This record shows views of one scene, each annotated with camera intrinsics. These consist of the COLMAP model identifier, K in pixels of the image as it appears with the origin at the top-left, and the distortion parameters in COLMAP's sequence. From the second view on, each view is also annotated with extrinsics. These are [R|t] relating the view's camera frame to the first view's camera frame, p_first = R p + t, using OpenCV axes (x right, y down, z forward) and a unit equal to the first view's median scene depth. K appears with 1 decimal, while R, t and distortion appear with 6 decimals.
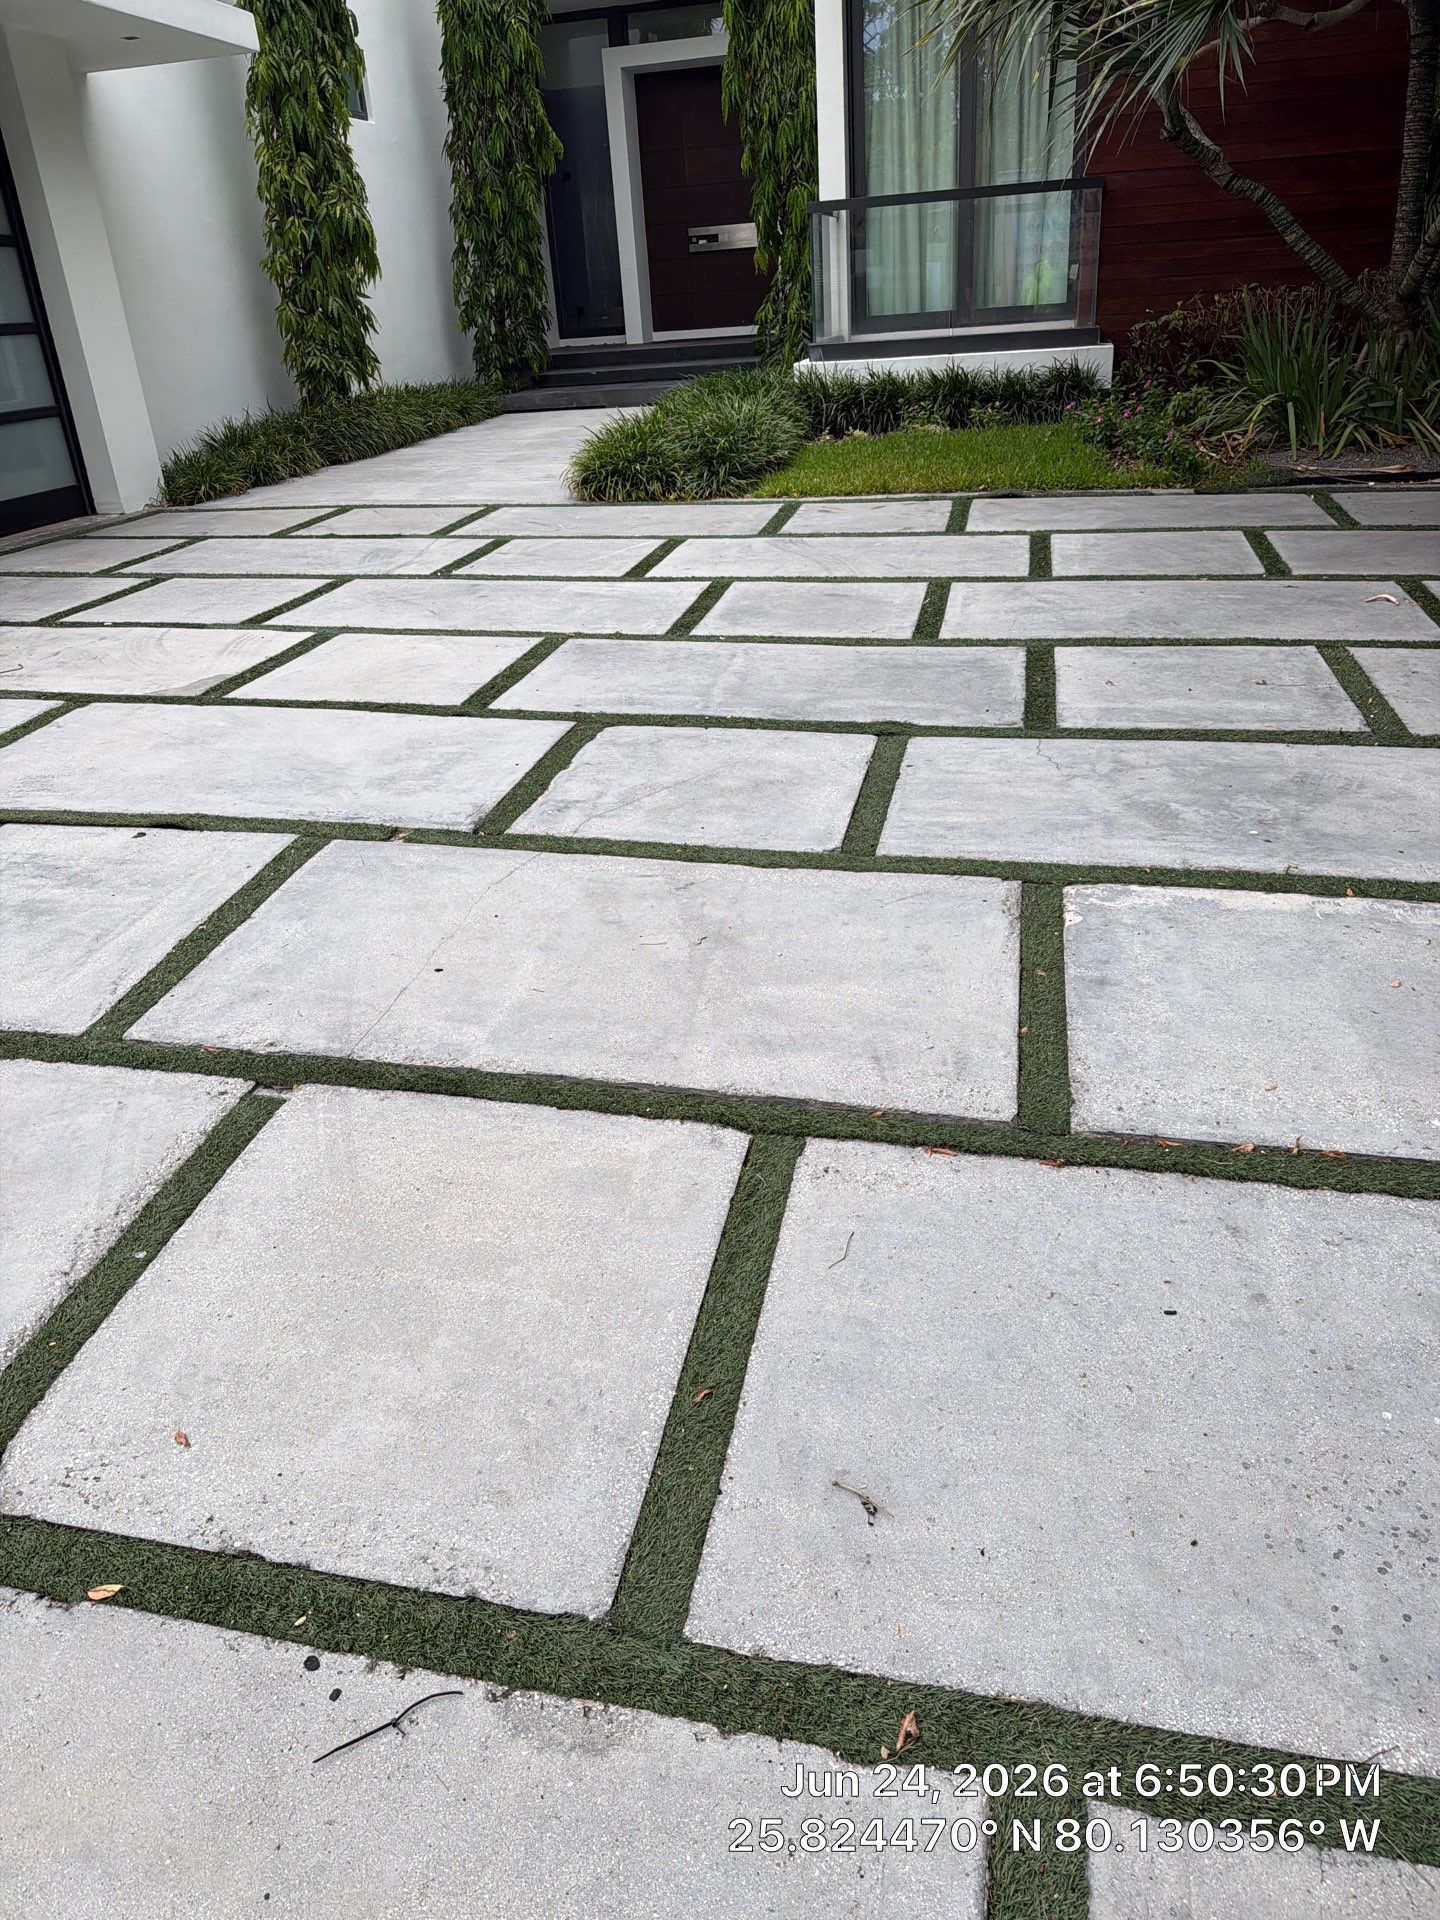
lens RADIAL K [[1365.1, 0, 715.2], [0, 1365.1, 961.5], [0, 0, 1]] dist [-0.031031, -0.000937]
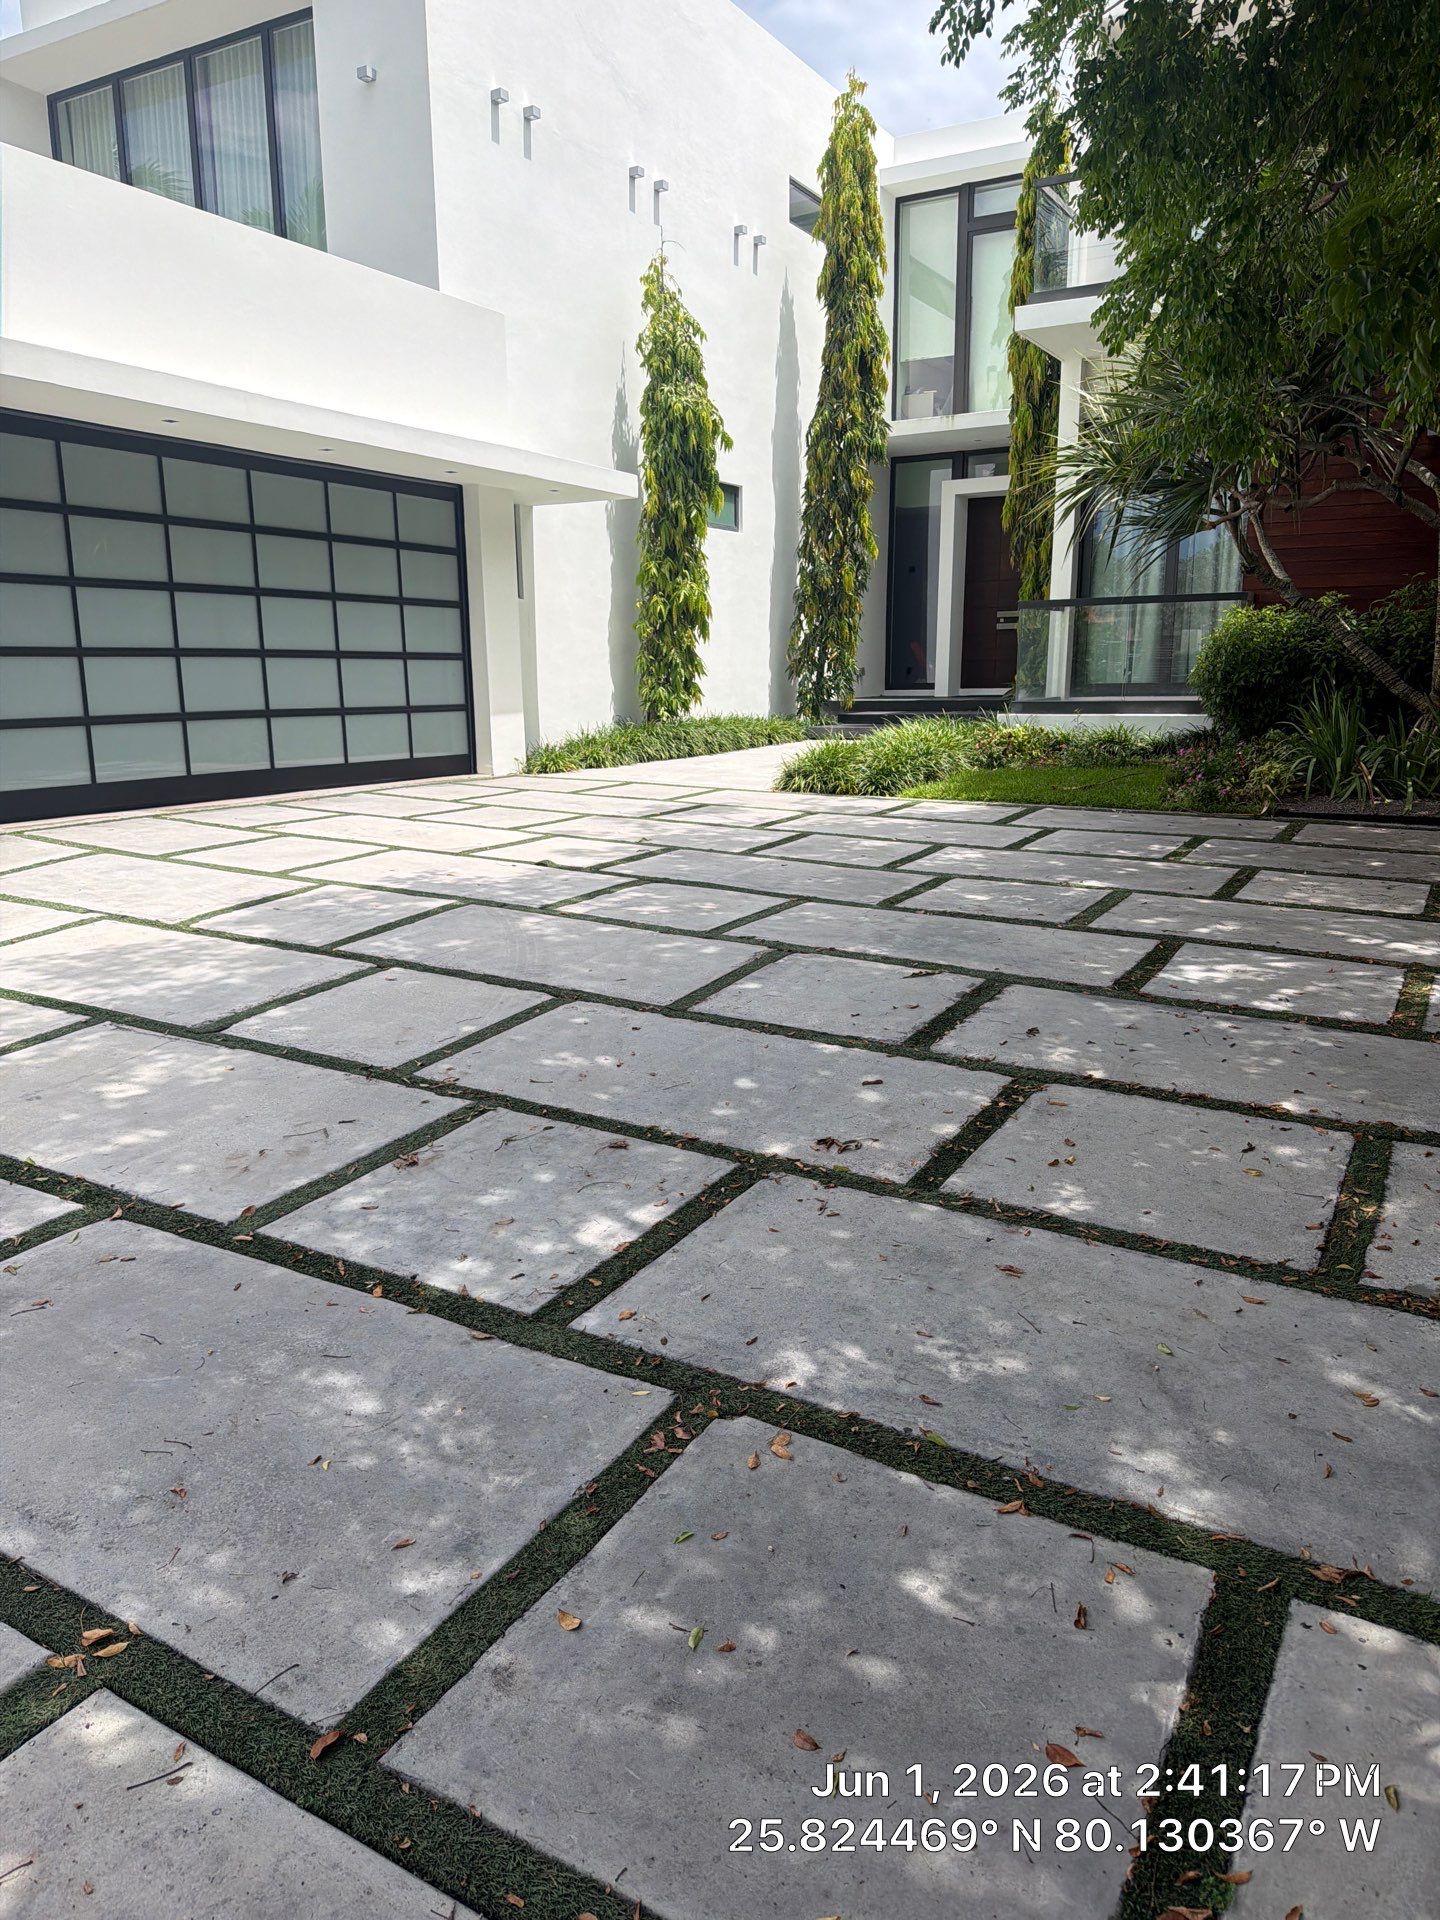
lens RADIAL K [[1308.0, 0, 722.0], [0, 1308.0, 950.1], [0, 0, 1]] dist [0.004737, -0.003486]
pose [[0.955383, 0.111093, -0.273681, 0.183382], [-0.171755, 0.962765, -0.208767, 0.095405], [0.240298, 0.246459, 0.938890, -0.210679]]
